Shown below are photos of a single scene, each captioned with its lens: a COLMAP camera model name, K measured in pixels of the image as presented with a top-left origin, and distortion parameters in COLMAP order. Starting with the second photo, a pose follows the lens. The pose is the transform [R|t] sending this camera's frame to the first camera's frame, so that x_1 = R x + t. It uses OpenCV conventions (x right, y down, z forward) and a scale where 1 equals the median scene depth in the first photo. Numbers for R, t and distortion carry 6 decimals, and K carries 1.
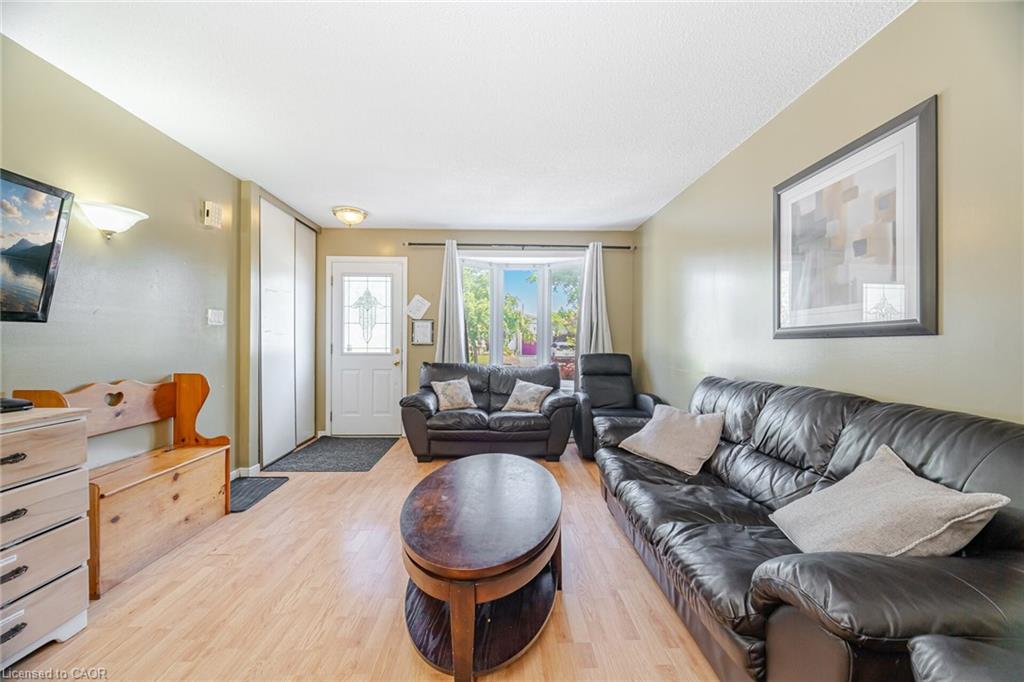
lens RADIAL K [[406.6, 0, 506.6], [0, 406.6, 341.9], [0, 0, 1]] dist [-0.004375, 0.000218]
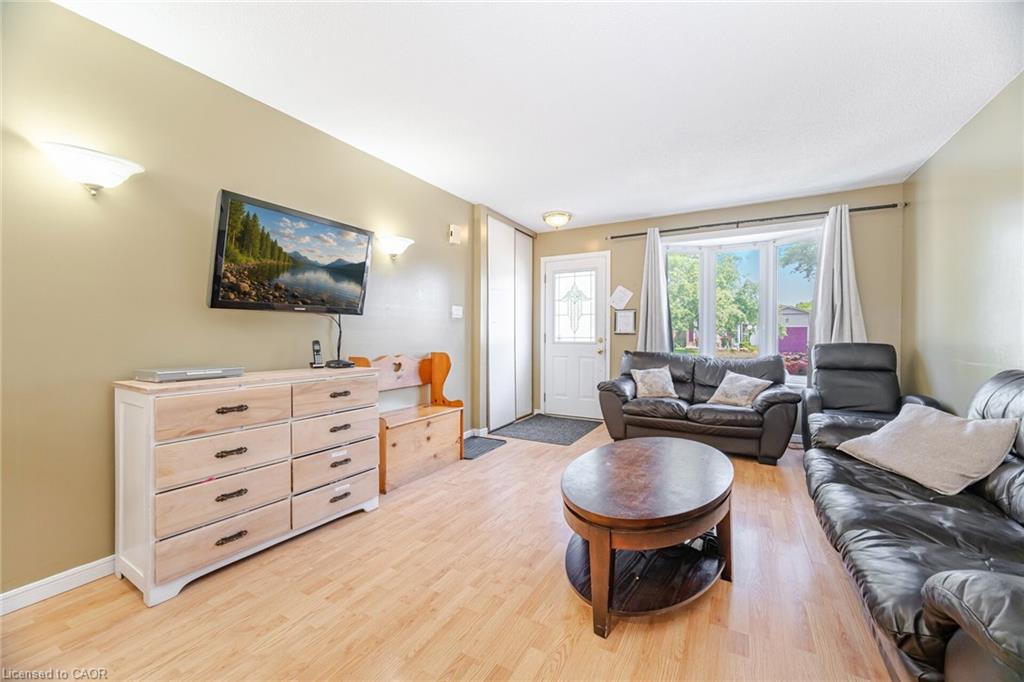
lens RADIAL K [[406.6, 0, 510.3], [0, 406.6, 338.7], [0, 0, 1]] dist [-0.004375, 0.000218]
pose [[0.856763, -0.001925, -0.515706, 0.119986], [0.002220, 0.999998, -0.000044, 0.029197], [0.515705, -0.001107, 0.856765, -0.047519]]
